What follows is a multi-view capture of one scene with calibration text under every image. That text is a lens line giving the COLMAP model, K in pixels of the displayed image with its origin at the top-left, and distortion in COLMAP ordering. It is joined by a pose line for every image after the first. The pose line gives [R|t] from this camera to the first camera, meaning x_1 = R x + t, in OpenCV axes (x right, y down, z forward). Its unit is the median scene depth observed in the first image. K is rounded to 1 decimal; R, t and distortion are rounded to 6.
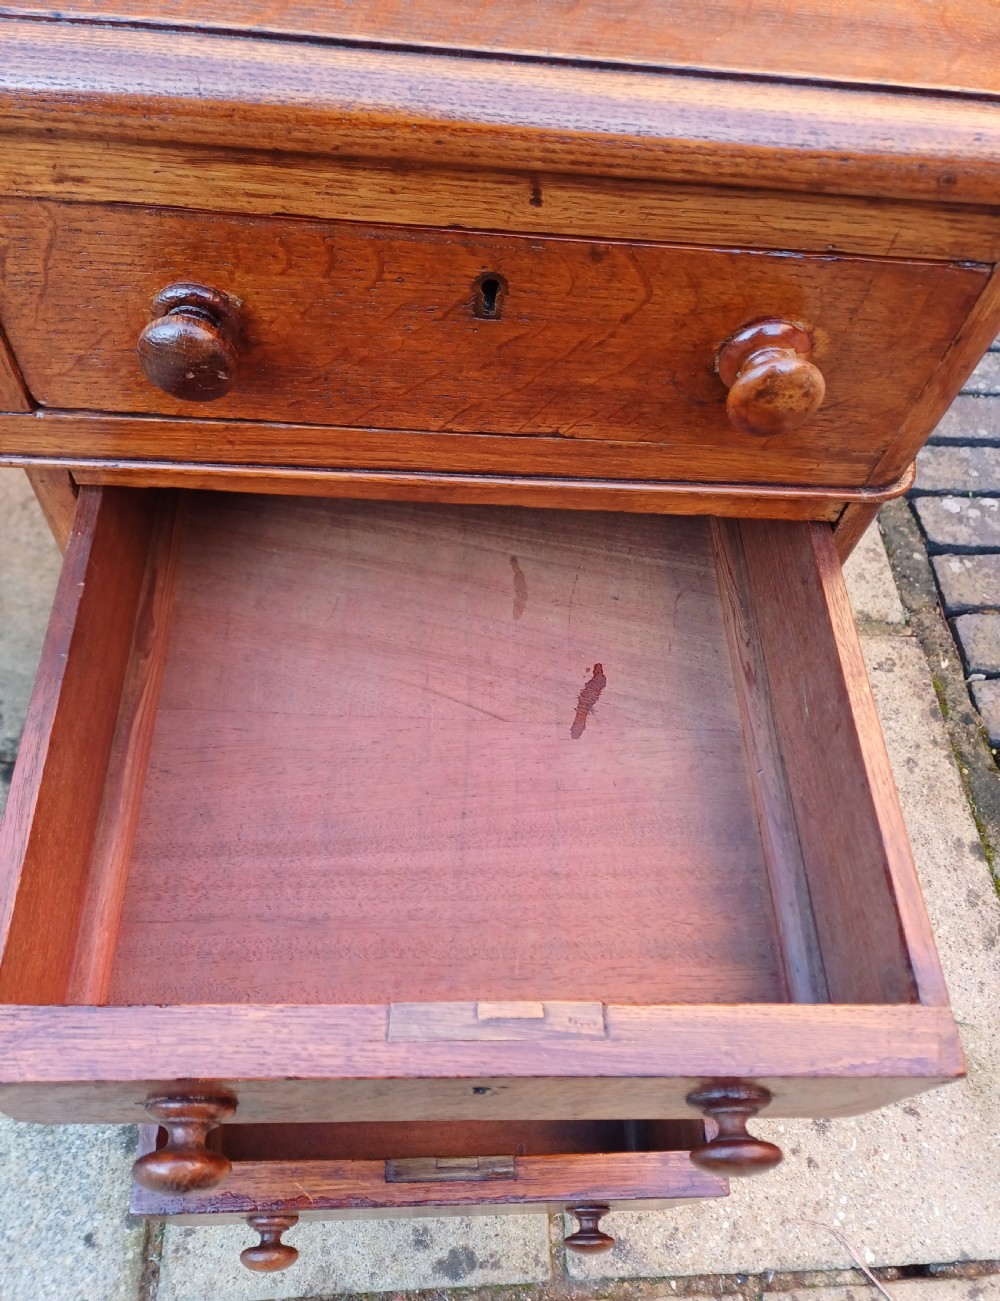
lens RADIAL K [[1011.0, 0, 500.4], [0, 1011.0, 703.5], [0, 0, 1]] dist [0.081052, -0.004760]
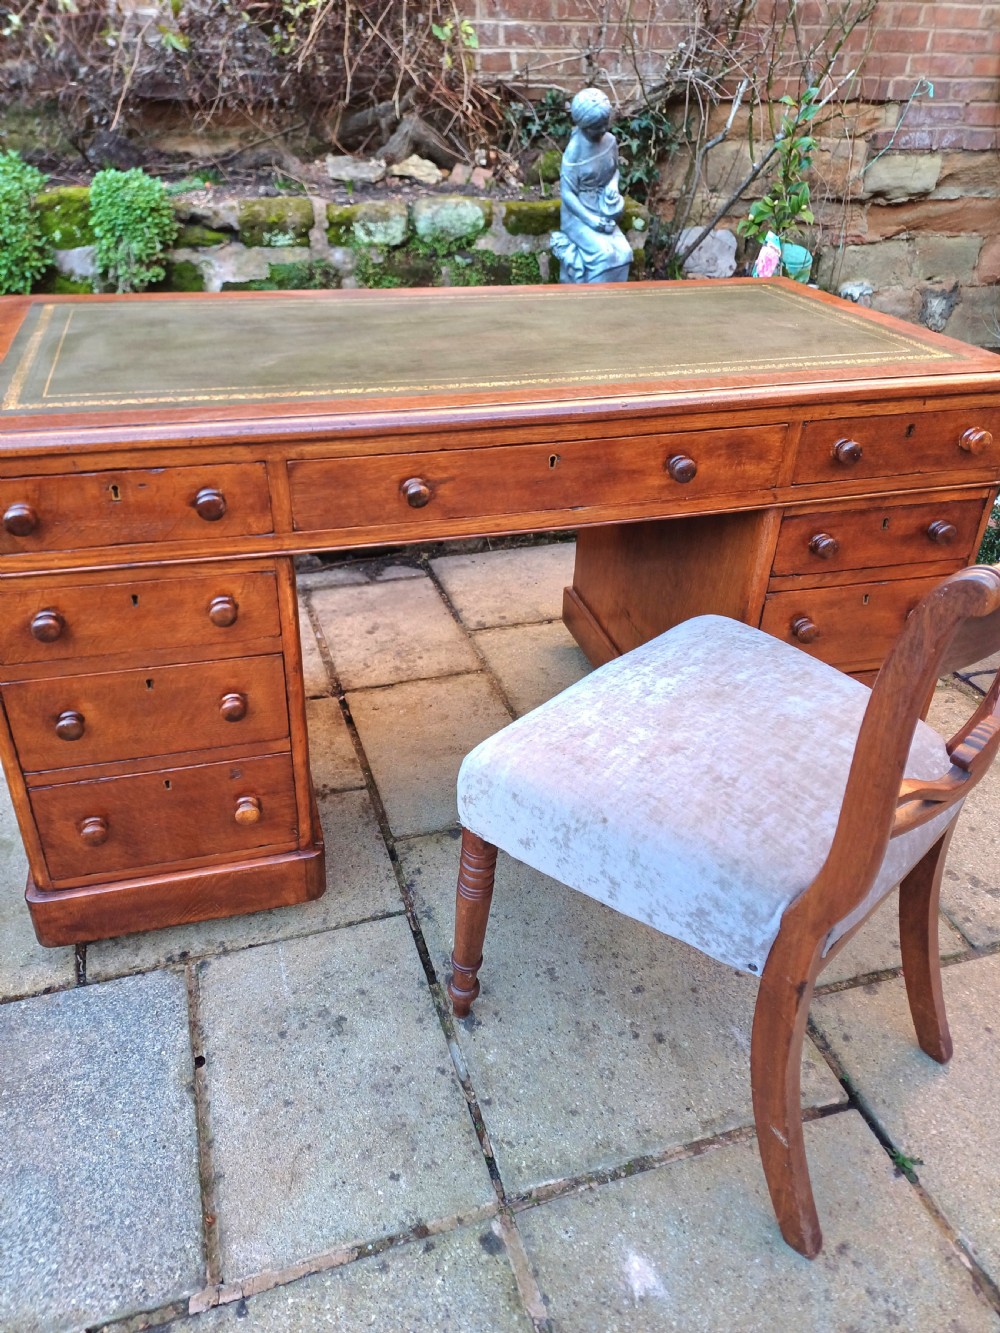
lens RADIAL K [[987.1, 0, 491.3], [0, 987.1, 660.5], [0, 0, 1]] dist [0.064834, -0.058671]
pose [[0.967754, -0.184259, 0.171759, -2.233902], [0.243572, 0.858353, -0.451555, 1.599595], [-0.064226, 0.478830, 0.875555, -1.739670]]
